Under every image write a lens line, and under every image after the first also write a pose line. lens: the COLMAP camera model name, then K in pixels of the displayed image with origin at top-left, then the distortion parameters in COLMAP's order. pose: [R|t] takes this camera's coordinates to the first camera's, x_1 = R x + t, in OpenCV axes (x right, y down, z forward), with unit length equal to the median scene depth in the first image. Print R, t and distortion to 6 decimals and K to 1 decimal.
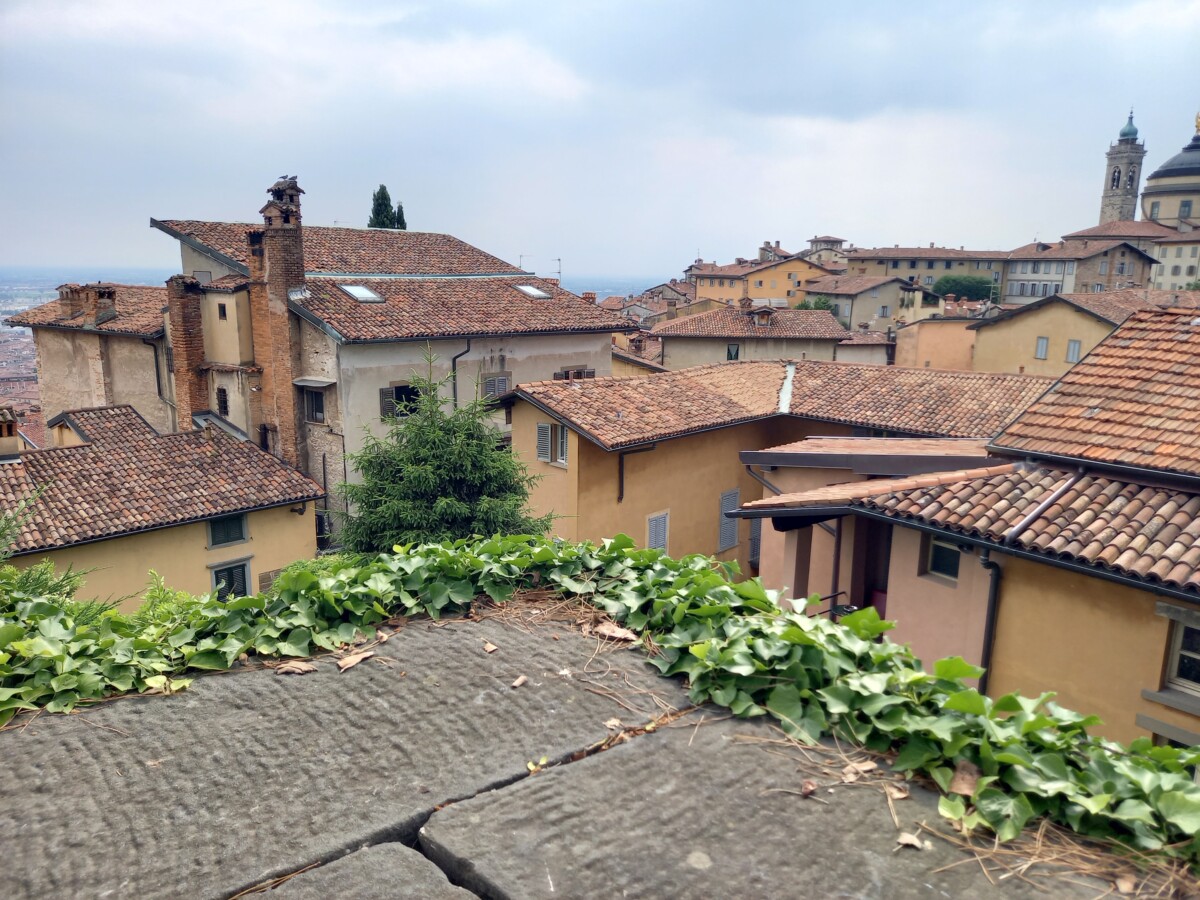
lens RADIAL K [[847.3, 0, 604.3], [0, 847.3, 455.5], [0, 0, 1]] dist [0.011370, -0.019959]
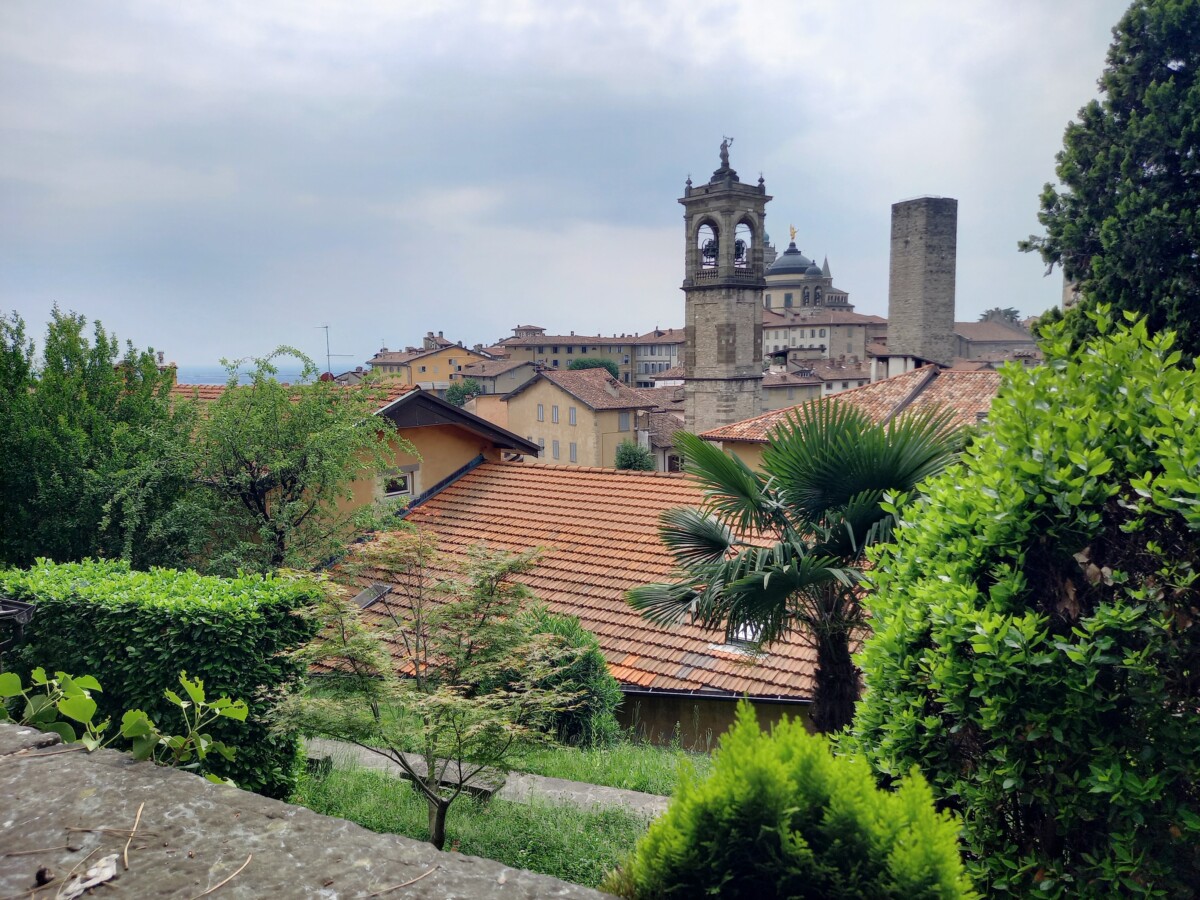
lens RADIAL K [[847.3, 0, 595.7], [0, 847.3, 459.9], [0, 0, 1]] dist [0.011370, -0.019959]
pose [[0.971444, -0.050349, 0.231867, 0.137985], [0.071715, 0.993826, -0.084657, 0.027453], [-0.226173, 0.098868, 0.969057, -0.124564]]
